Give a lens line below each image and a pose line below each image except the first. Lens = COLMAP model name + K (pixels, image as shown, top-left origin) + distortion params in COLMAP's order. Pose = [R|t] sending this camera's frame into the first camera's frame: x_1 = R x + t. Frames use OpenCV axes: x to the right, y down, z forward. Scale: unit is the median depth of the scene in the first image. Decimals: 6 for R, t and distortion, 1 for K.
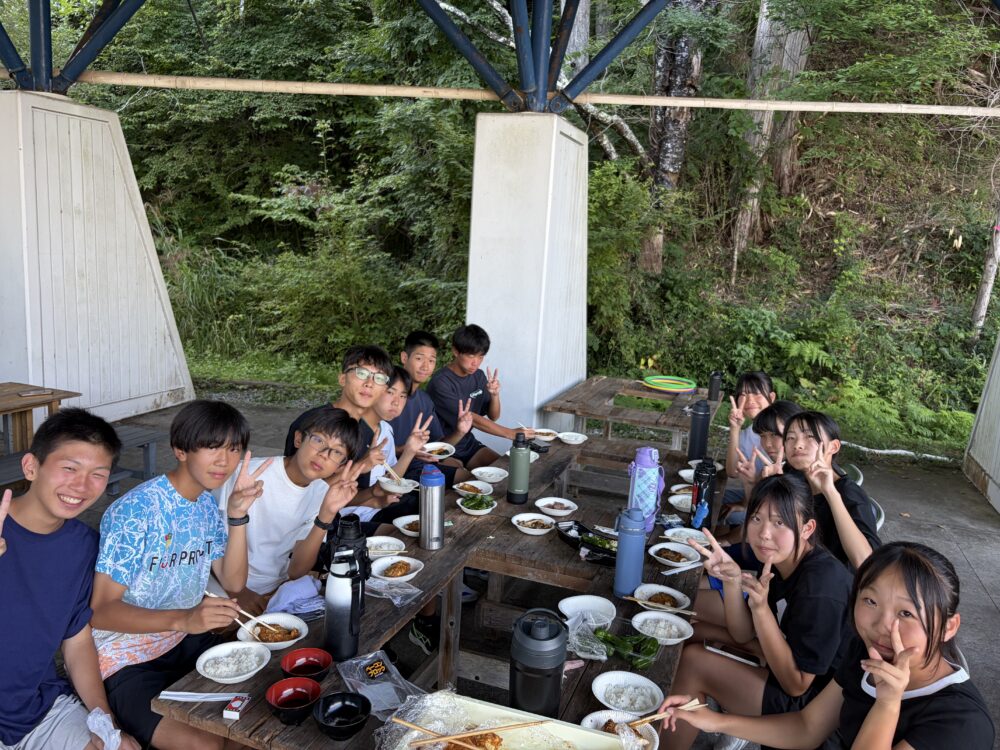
lens RADIAL K [[763.3, 0, 518.8], [0, 763.3, 373.0], [0, 0, 1]] dist [0.087472, -0.113307]
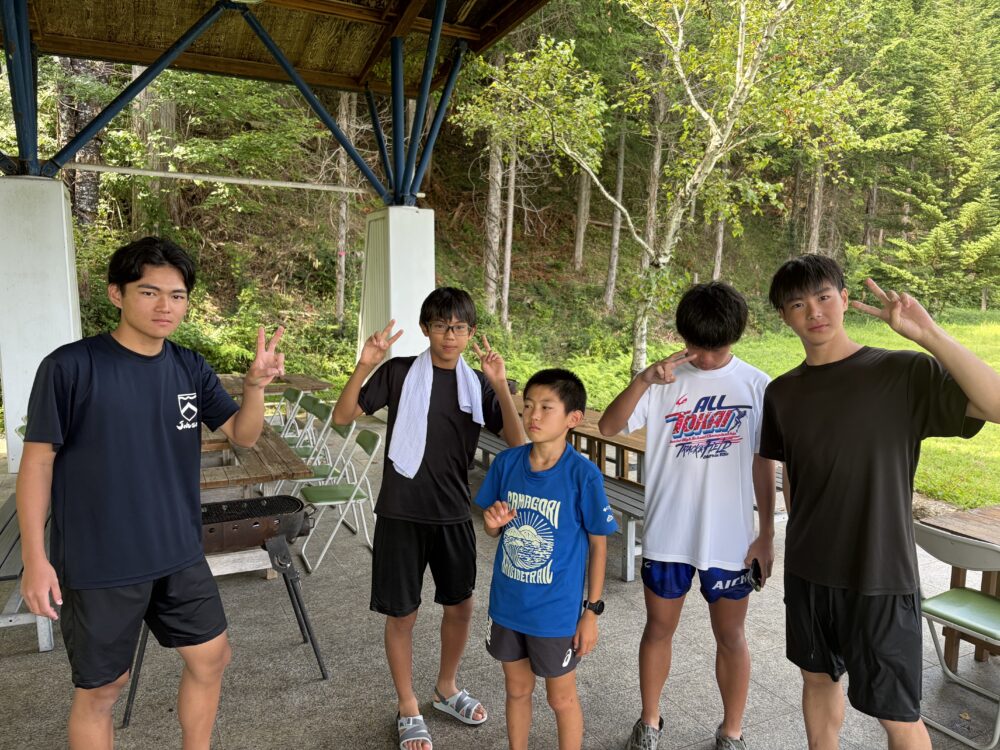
lens RADIAL K [[786.1, 0, 500.0], [0, 786.1, 375.0], [0, 0, 1]] dist [0.044072, -0.035264]
pose [[0.719126, -0.134923, 0.681656, -0.187627], [0.156447, 0.987220, 0.030357, 0.036818], [-0.677040, 0.084812, 0.731043, -0.239127]]
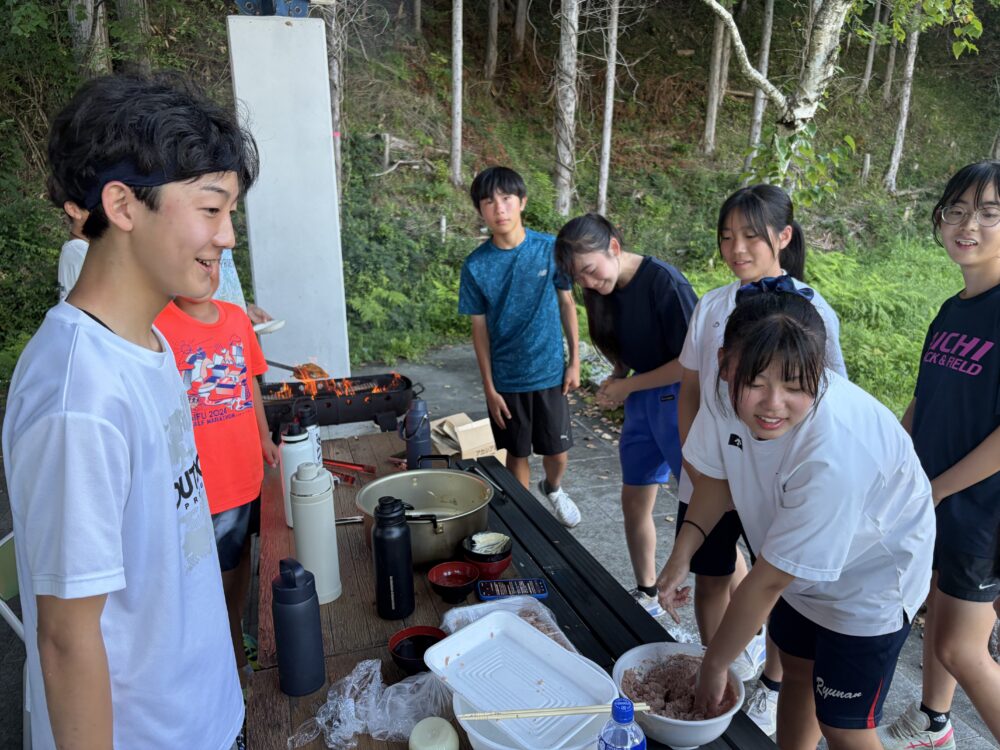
lens RADIAL K [[758.3, 0, 502.0], [0, 758.3, 357.4], [0, 0, 1]] dist [0.001724, 0.000138]
pose [[0.838650, -0.195116, 0.508523, 0.209392], [0.159539, 0.980683, 0.113169, 0.025699], [-0.520782, -0.013780, 0.853579, 0.012577]]
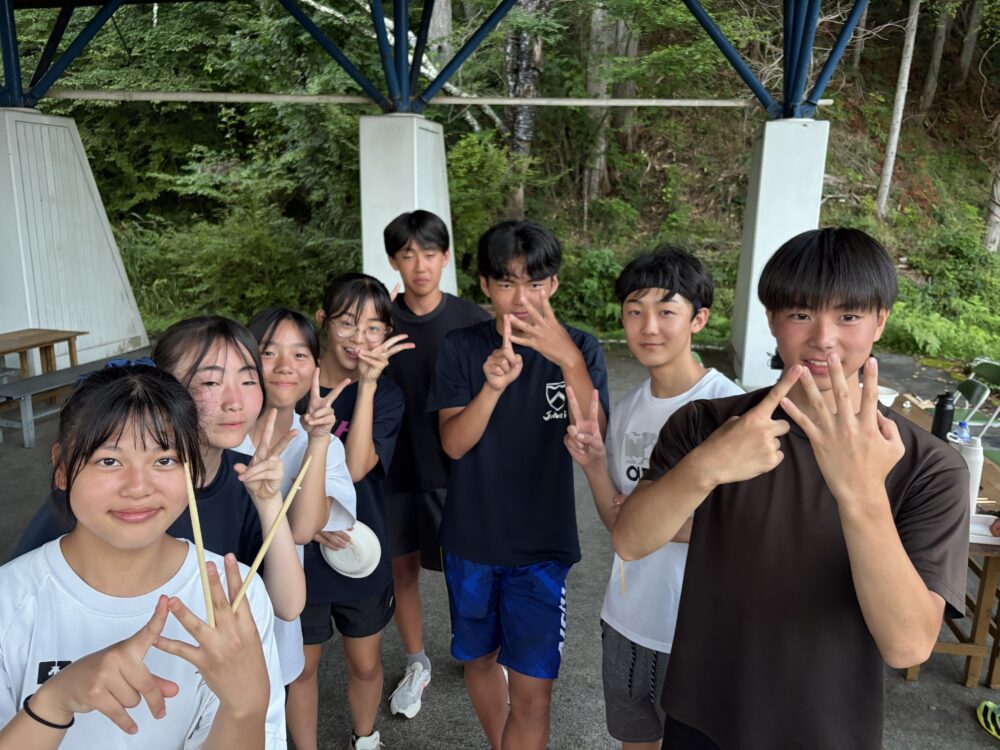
lens RADIAL K [[786.1, 0, 500.0], [0, 786.1, 375.0], [0, 0, 1]] dist [0.044072, -0.035264]
pose [[0.993266, -0.070241, 0.092132, 0.017110], [0.065143, 0.996234, 0.057227, 0.032224], [-0.095804, -0.050840, 0.994101, -0.233034]]
